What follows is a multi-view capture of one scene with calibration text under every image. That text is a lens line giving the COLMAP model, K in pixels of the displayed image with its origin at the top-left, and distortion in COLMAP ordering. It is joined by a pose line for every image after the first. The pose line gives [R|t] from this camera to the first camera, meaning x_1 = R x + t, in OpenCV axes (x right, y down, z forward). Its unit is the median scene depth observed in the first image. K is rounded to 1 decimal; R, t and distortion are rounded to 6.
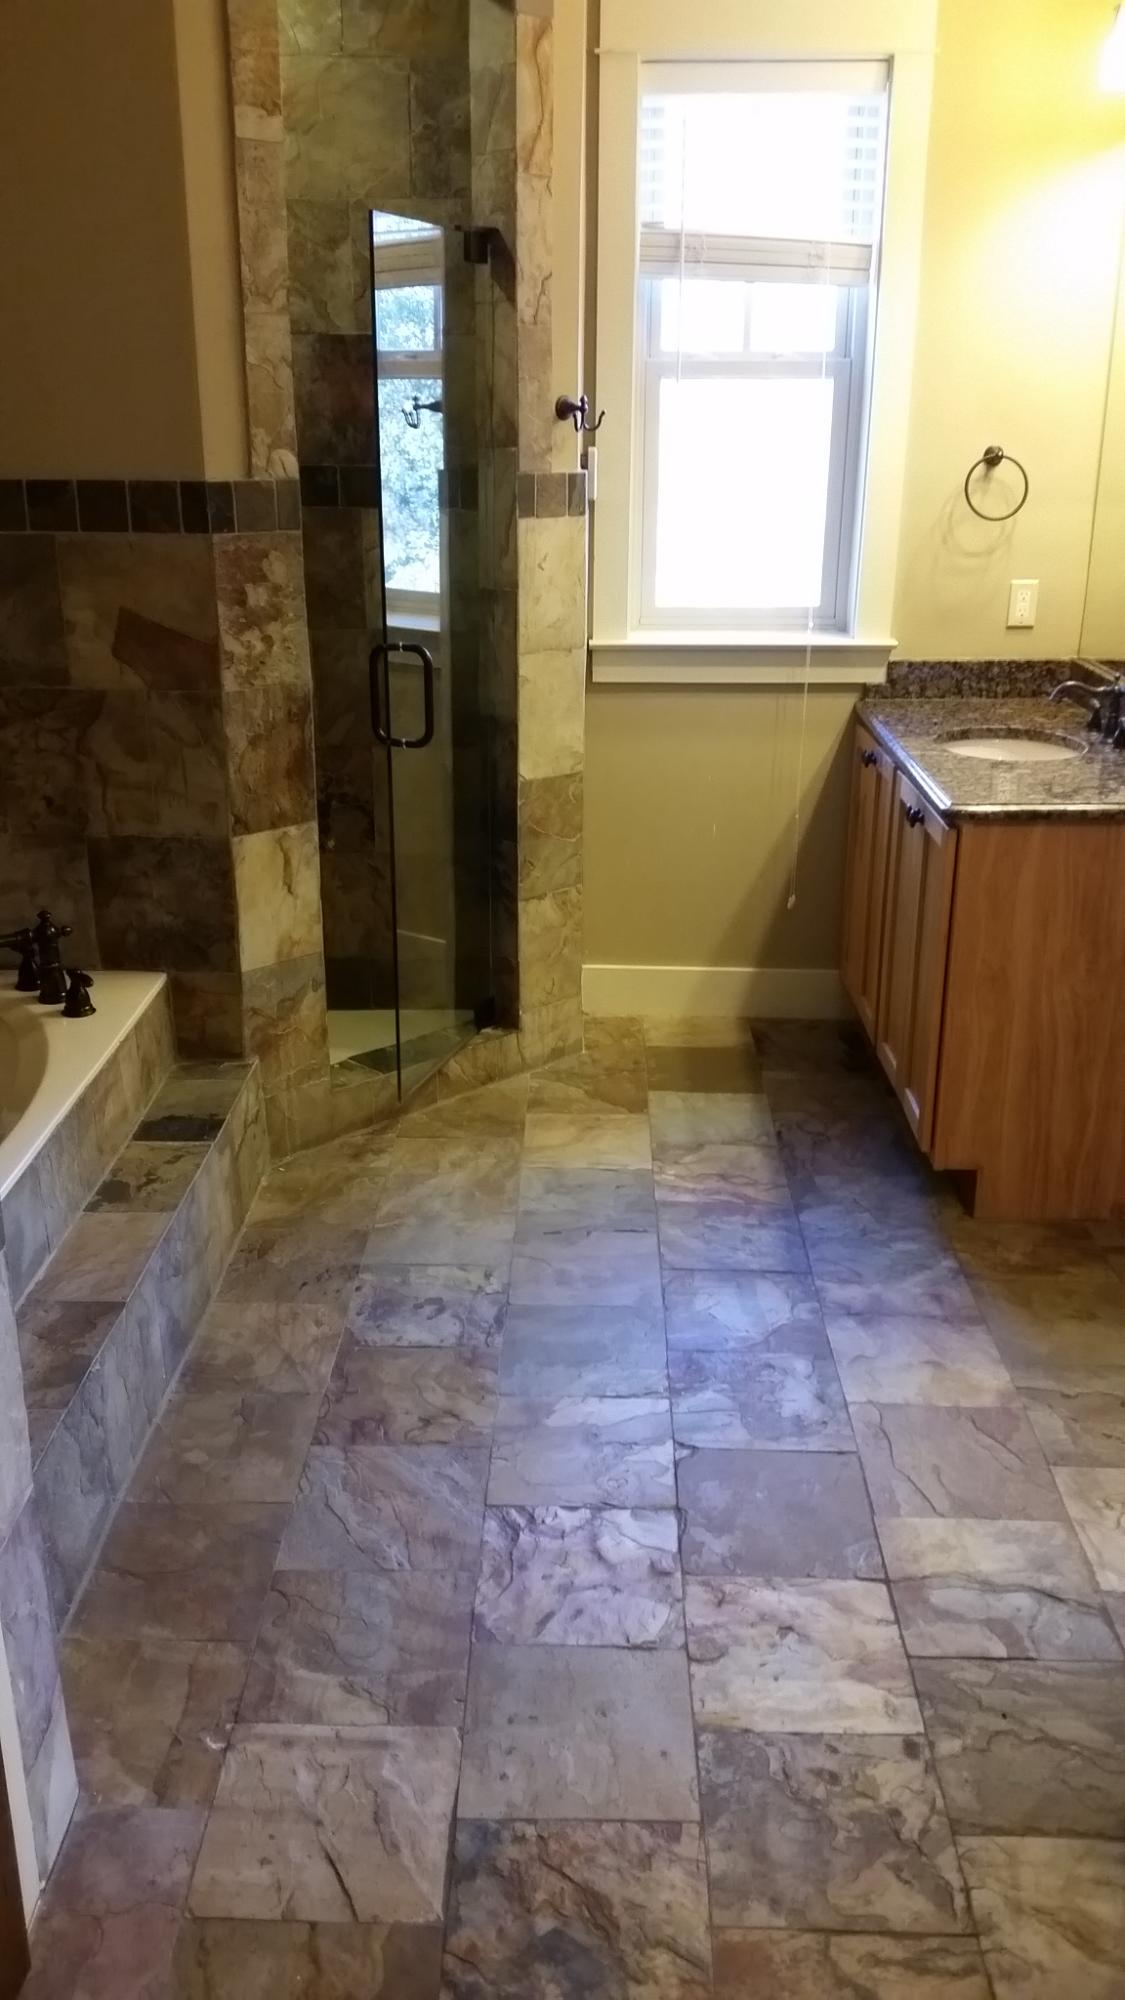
lens RADIAL K [[1645.9, 0, 545.9], [0, 1645.9, 974.4], [0, 0, 1]] dist [0.109042, -0.198767]
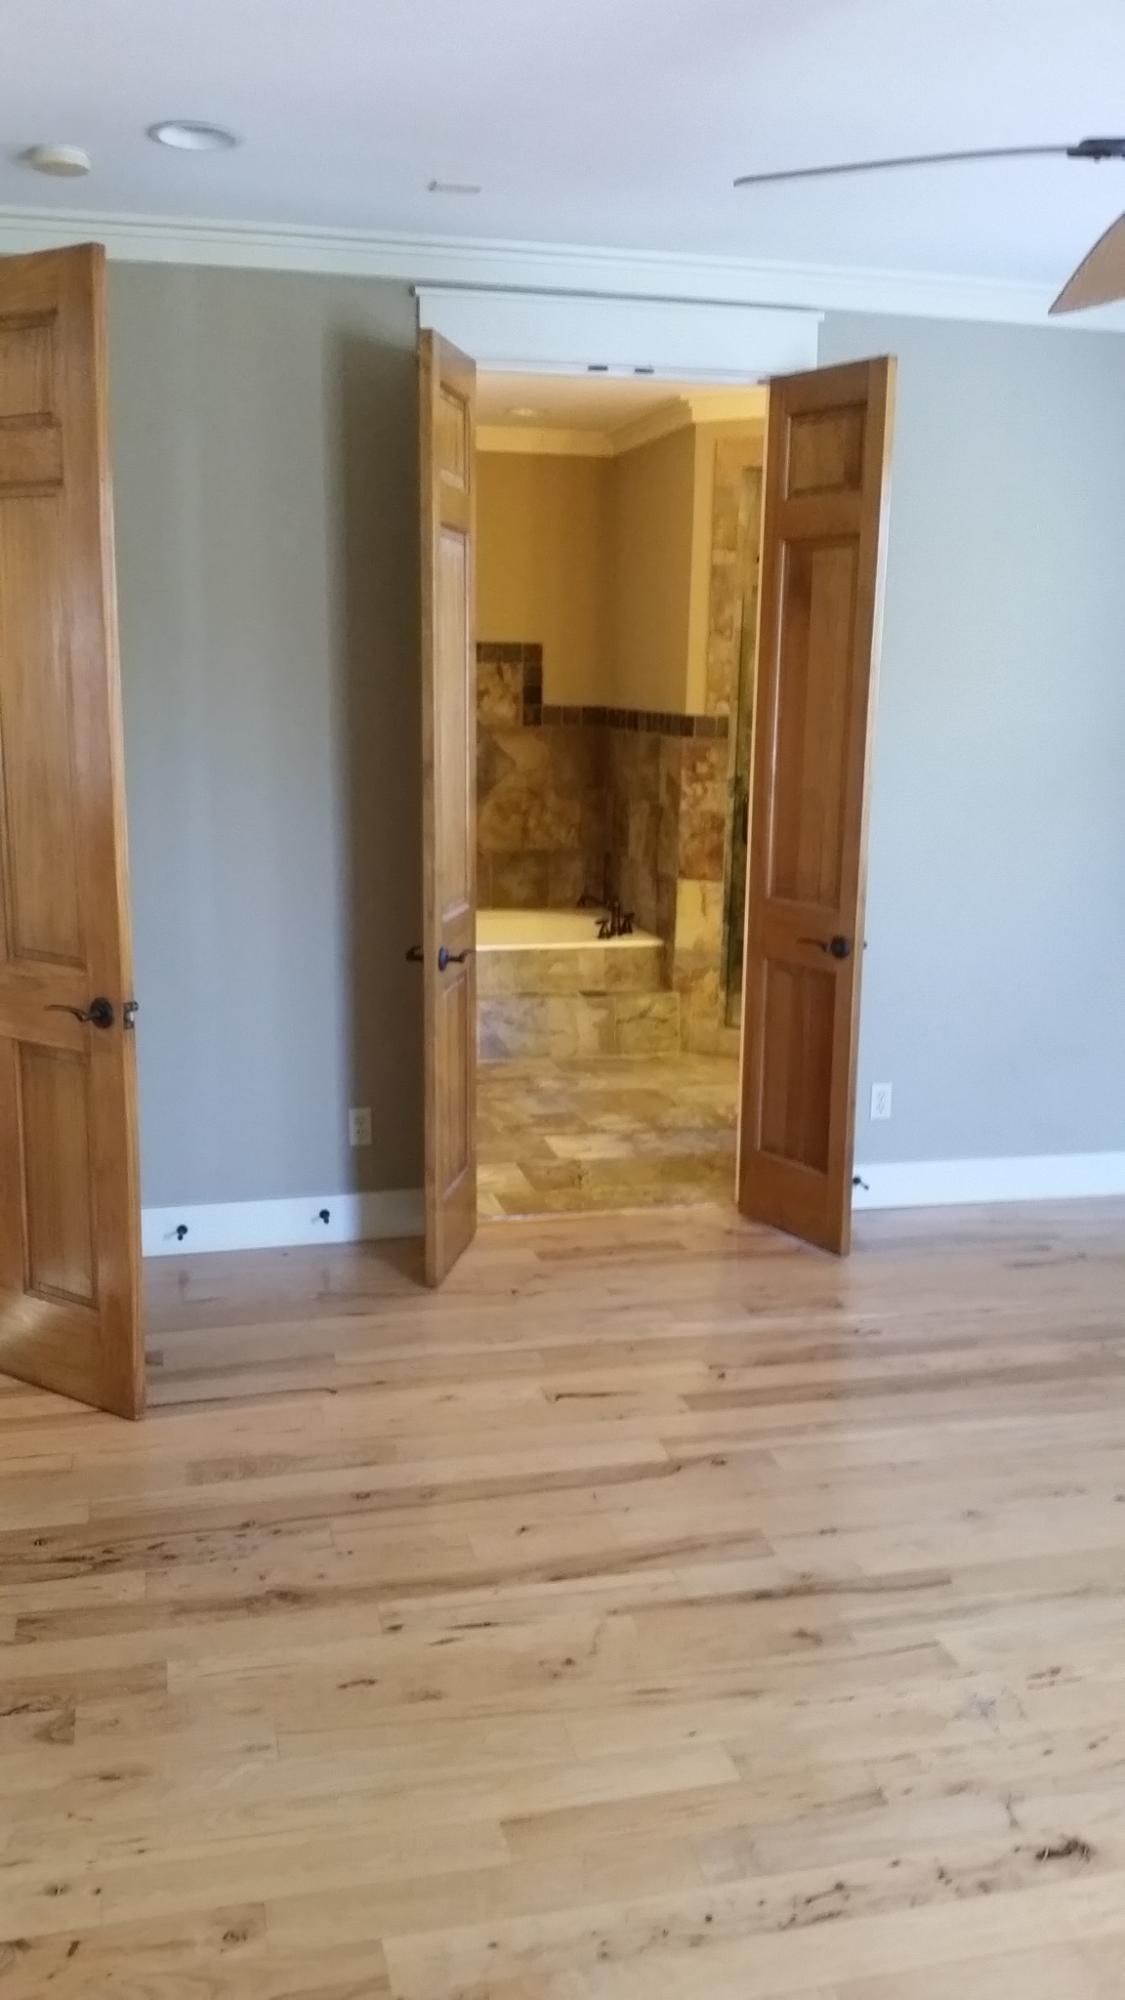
lens RADIAL K [[1645.9, 0, 566.9], [0, 1645.9, 990.0], [0, 0, 1]] dist [0.109042, -0.198767]
pose [[0.235513, 0.175356, -0.955920, 1.834270], [-0.333834, 0.938337, 0.089883, -0.094620], [0.912737, 0.297950, 0.279530, 0.342716]]
